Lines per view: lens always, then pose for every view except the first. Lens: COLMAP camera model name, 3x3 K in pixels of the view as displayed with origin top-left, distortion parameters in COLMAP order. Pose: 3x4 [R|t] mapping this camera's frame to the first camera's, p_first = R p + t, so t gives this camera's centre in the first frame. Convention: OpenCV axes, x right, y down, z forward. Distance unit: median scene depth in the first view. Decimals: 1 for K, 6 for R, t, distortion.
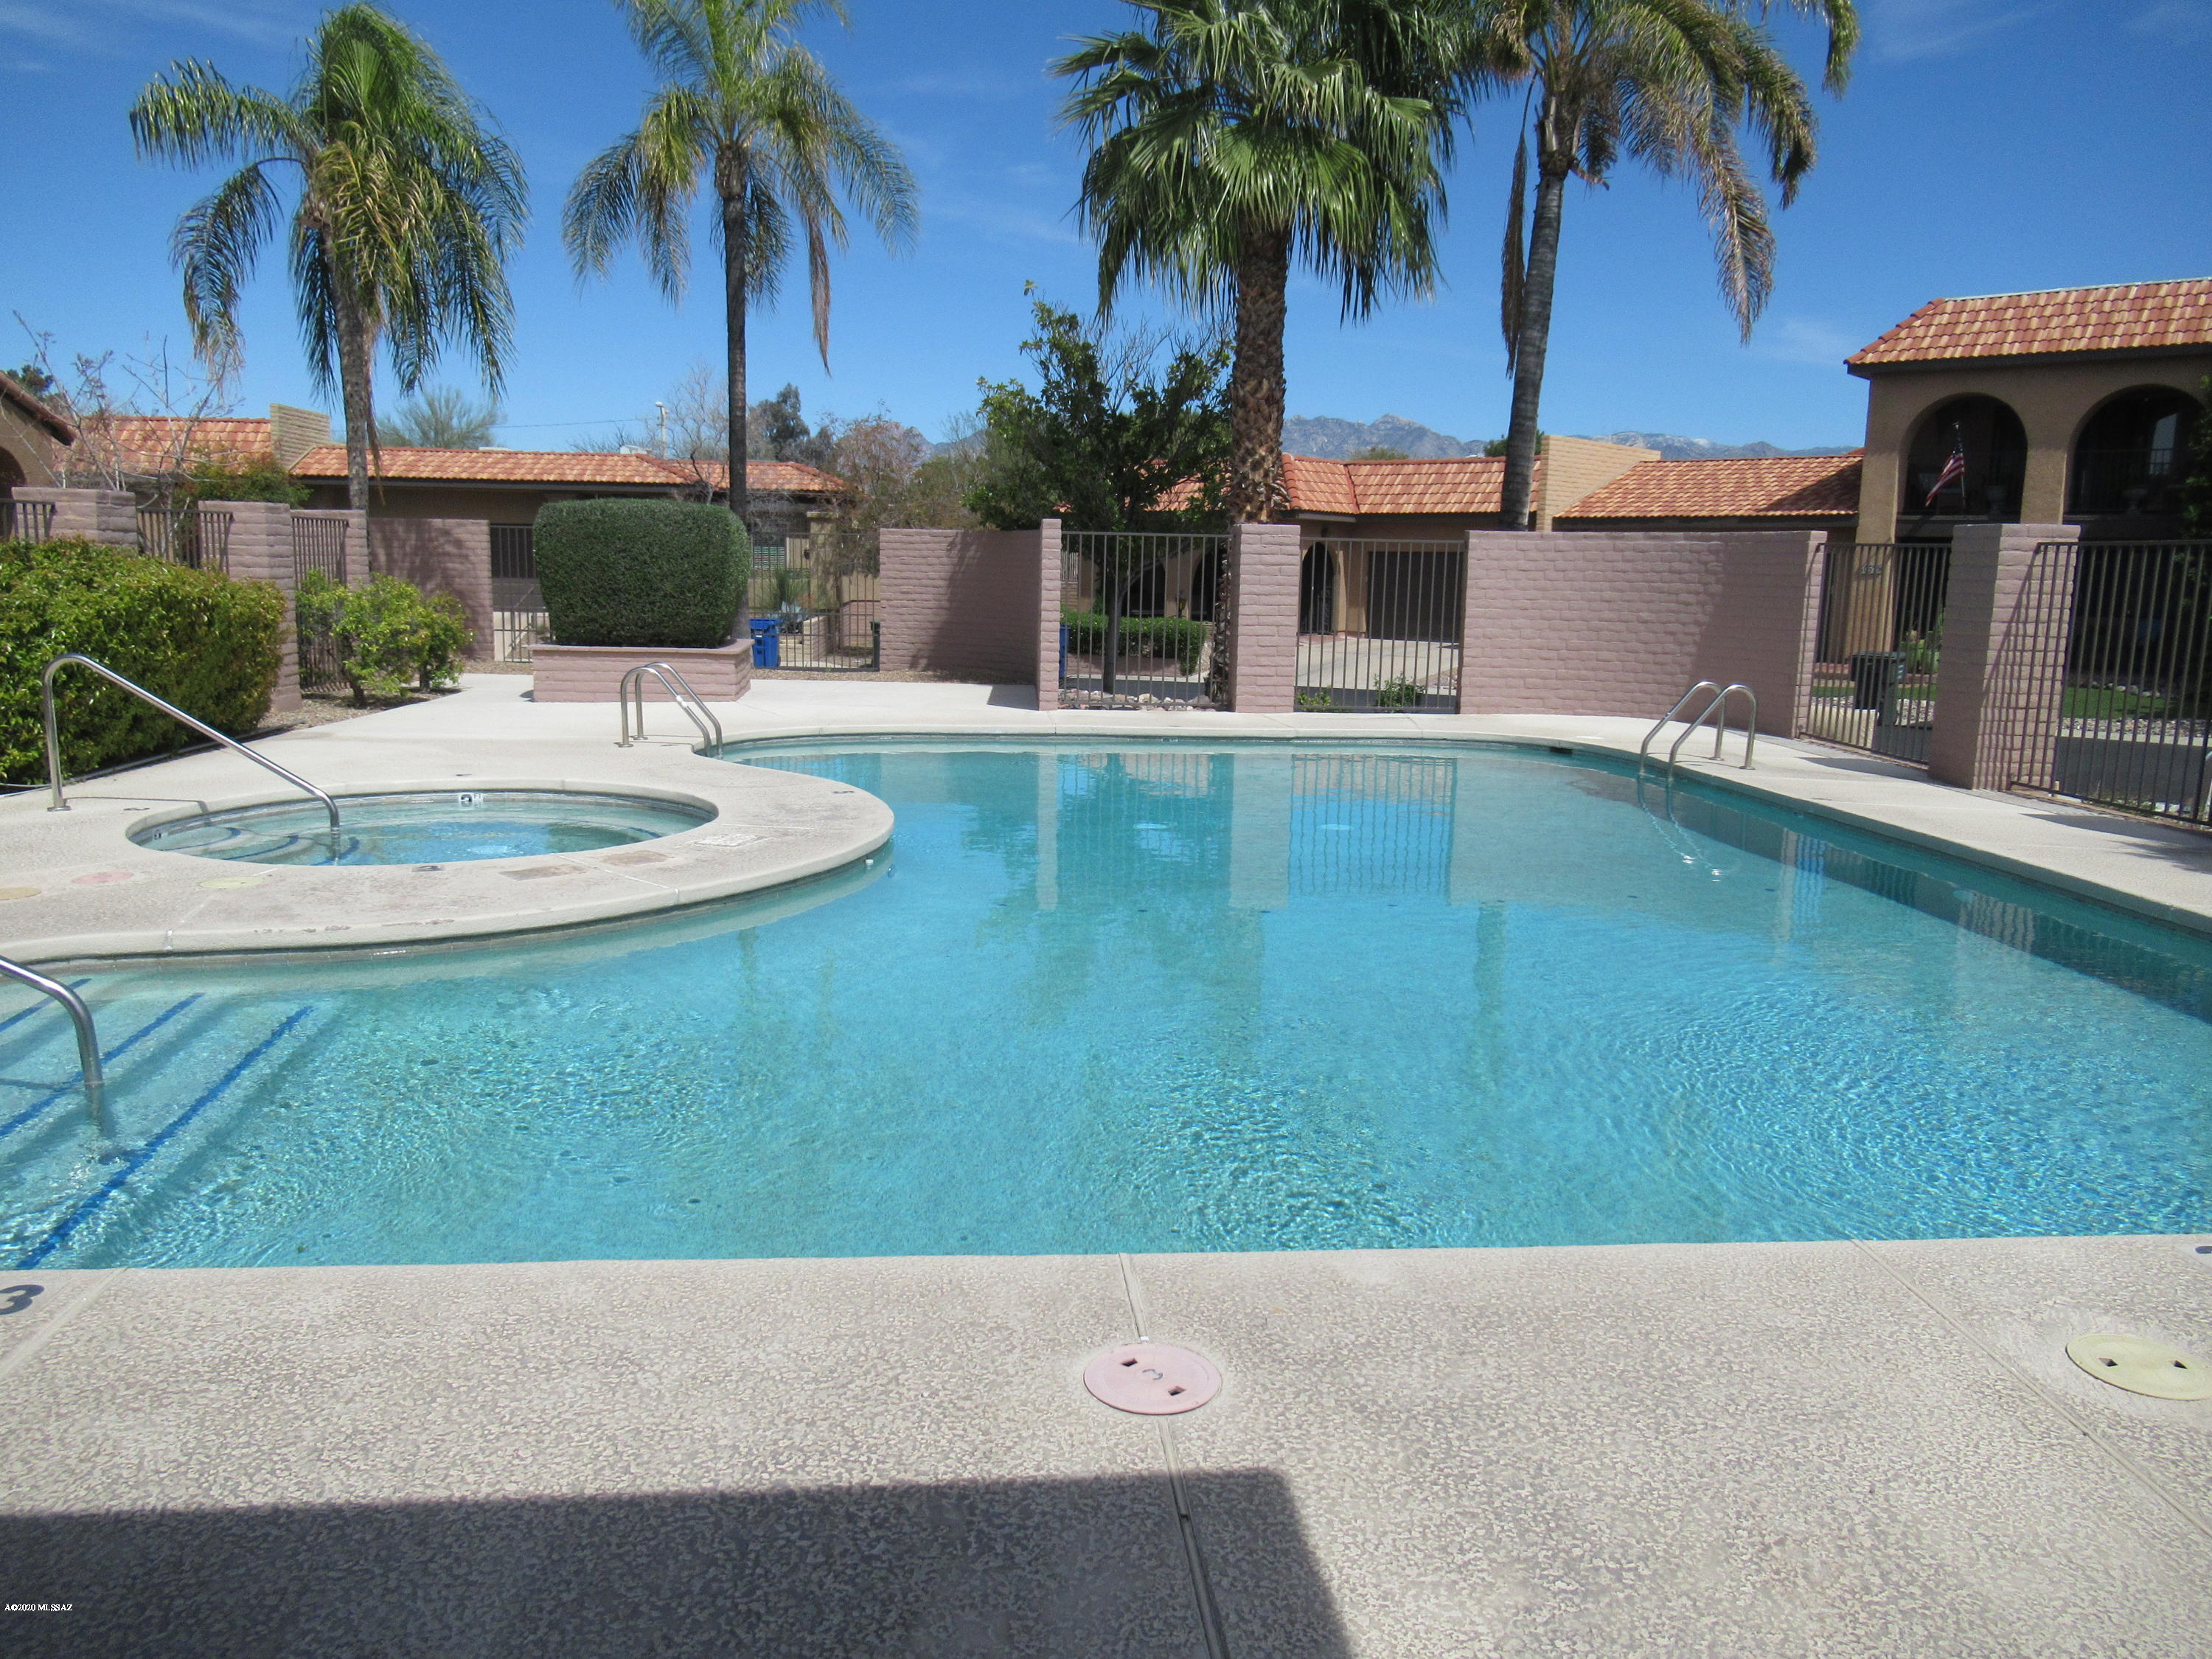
lens RADIAL K [[1661.2, 0, 1102.0], [0, 1661.2, 834.2], [0, 0, 1]] dist [-0.004645, -0.006900]
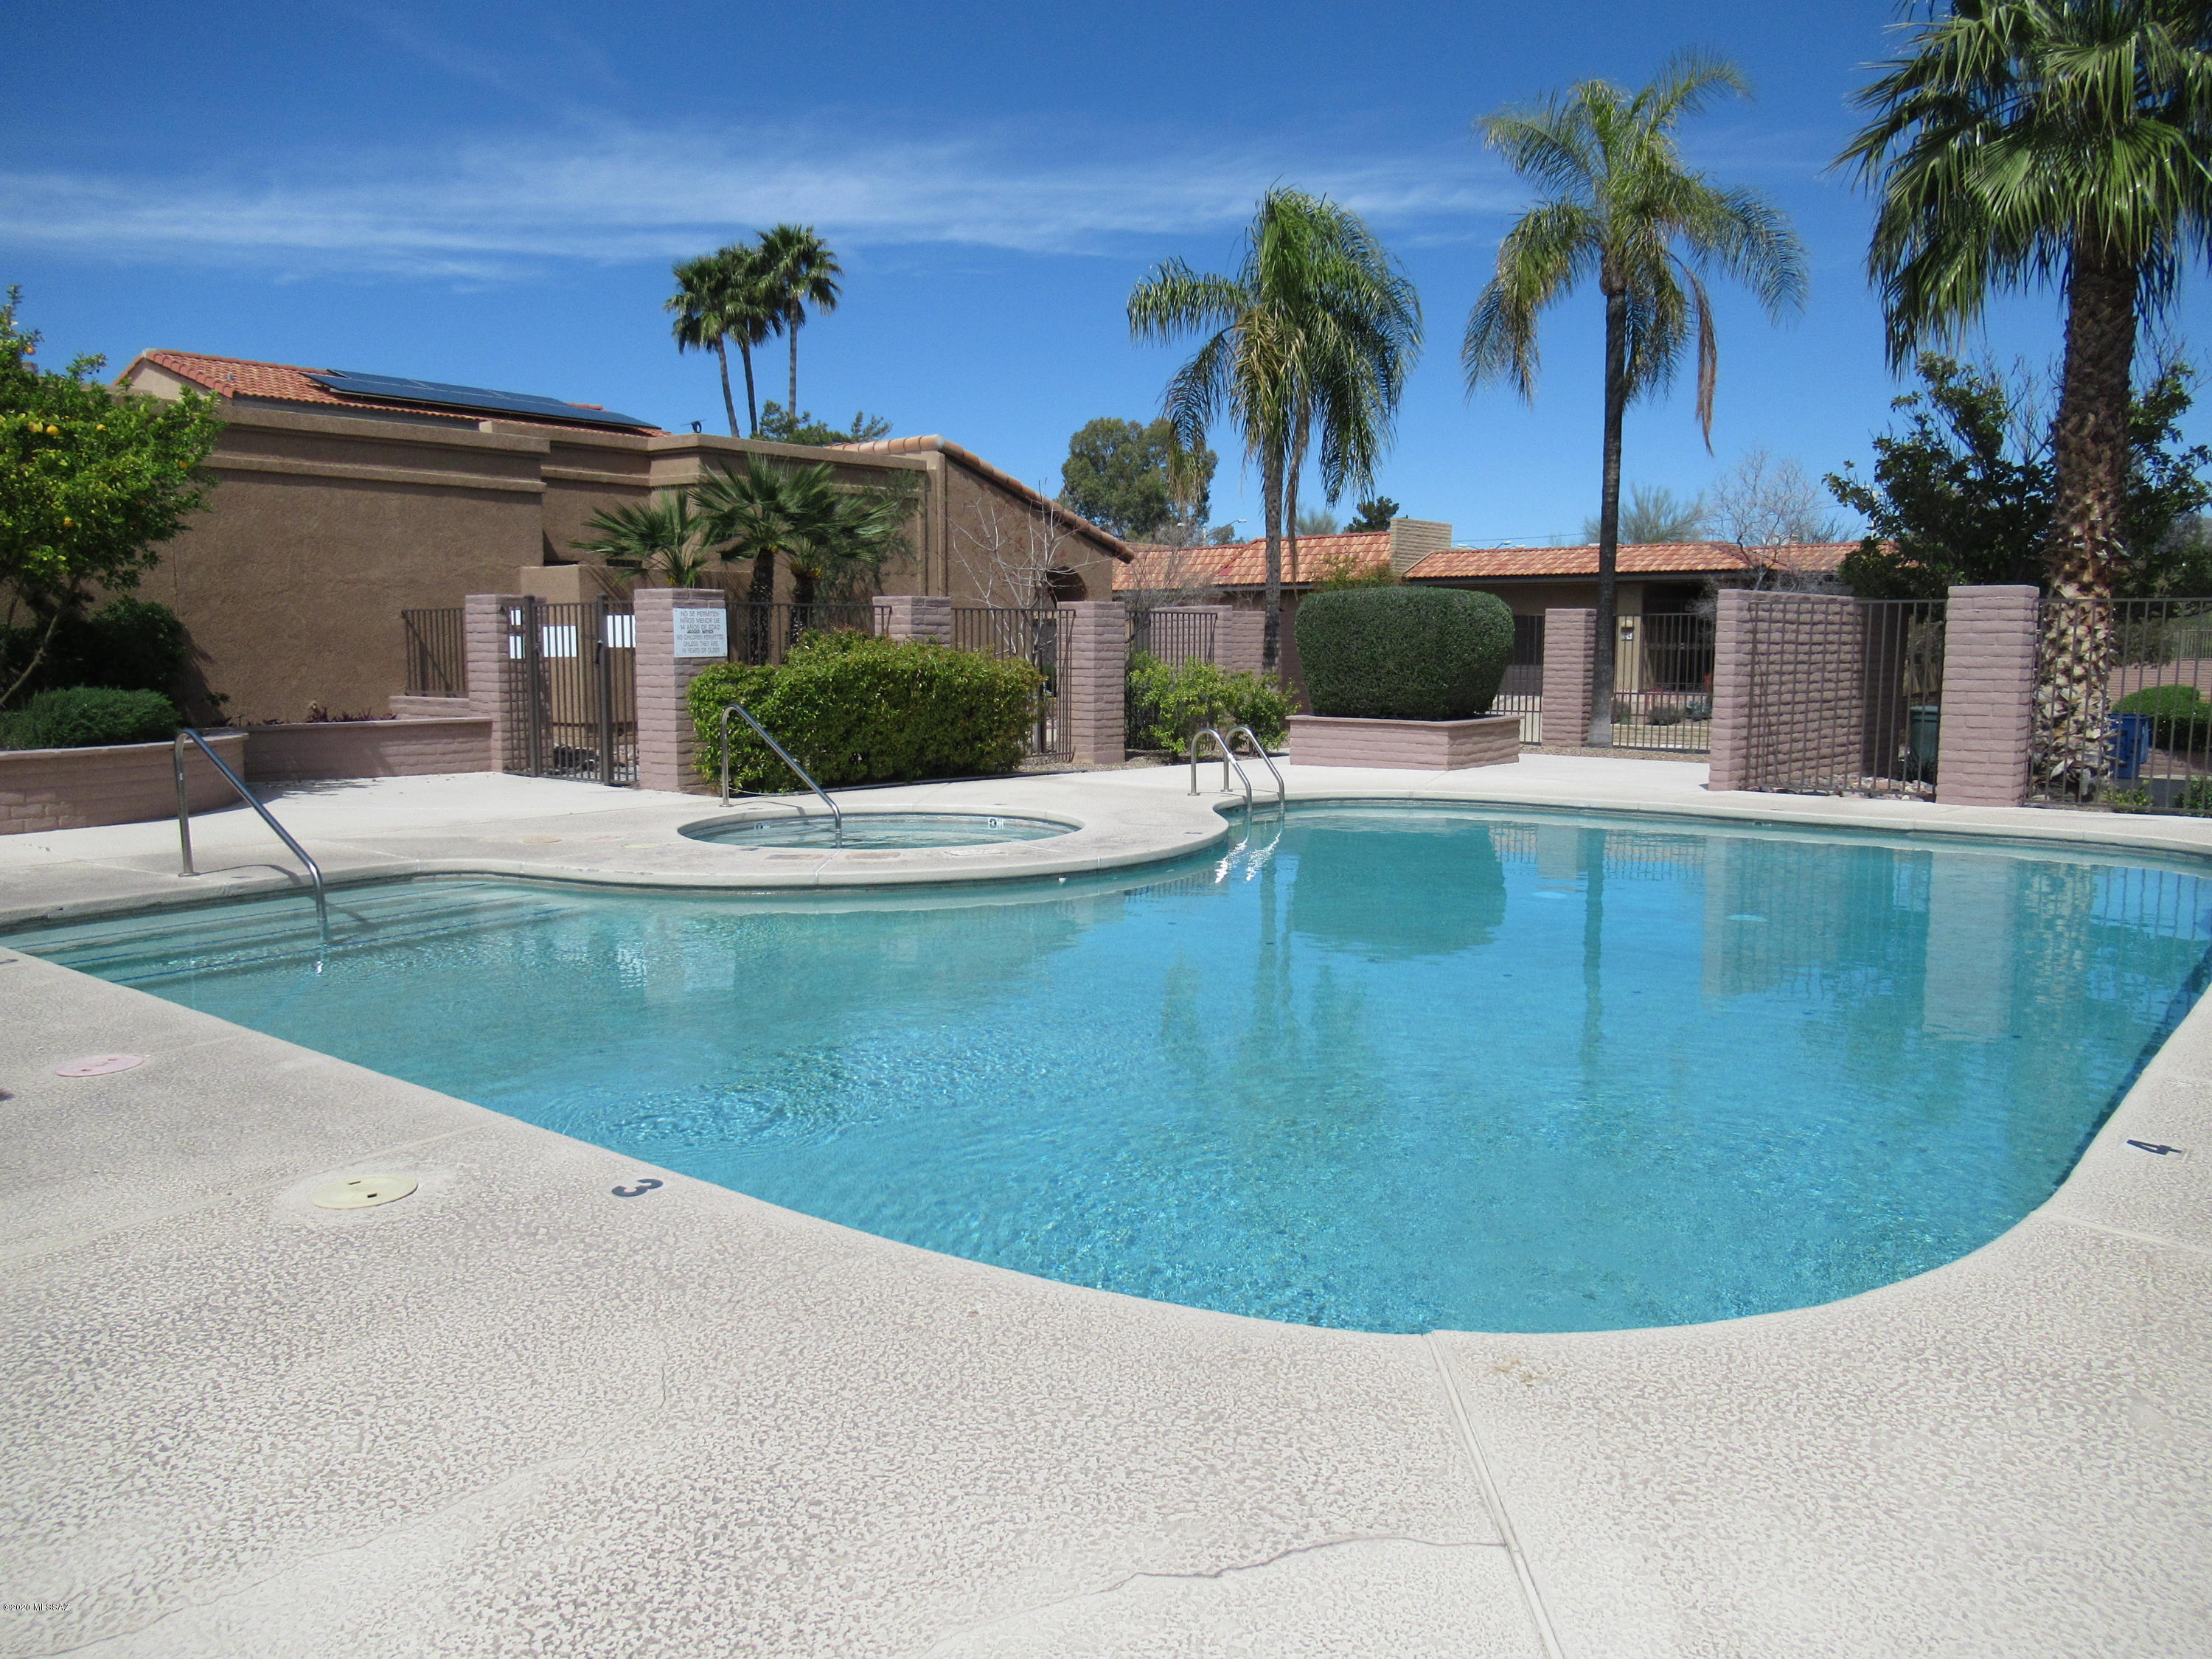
lens RADIAL K [[1661.2, 0, 1100.6], [0, 1661.2, 826.0], [0, 0, 1]] dist [-0.004645, -0.006900]
pose [[0.716861, 0.058162, -0.694786, 0.330119], [-0.100573, 0.994719, -0.020498, -0.000112], [0.689924, 0.084570, 0.718924, 0.072352]]
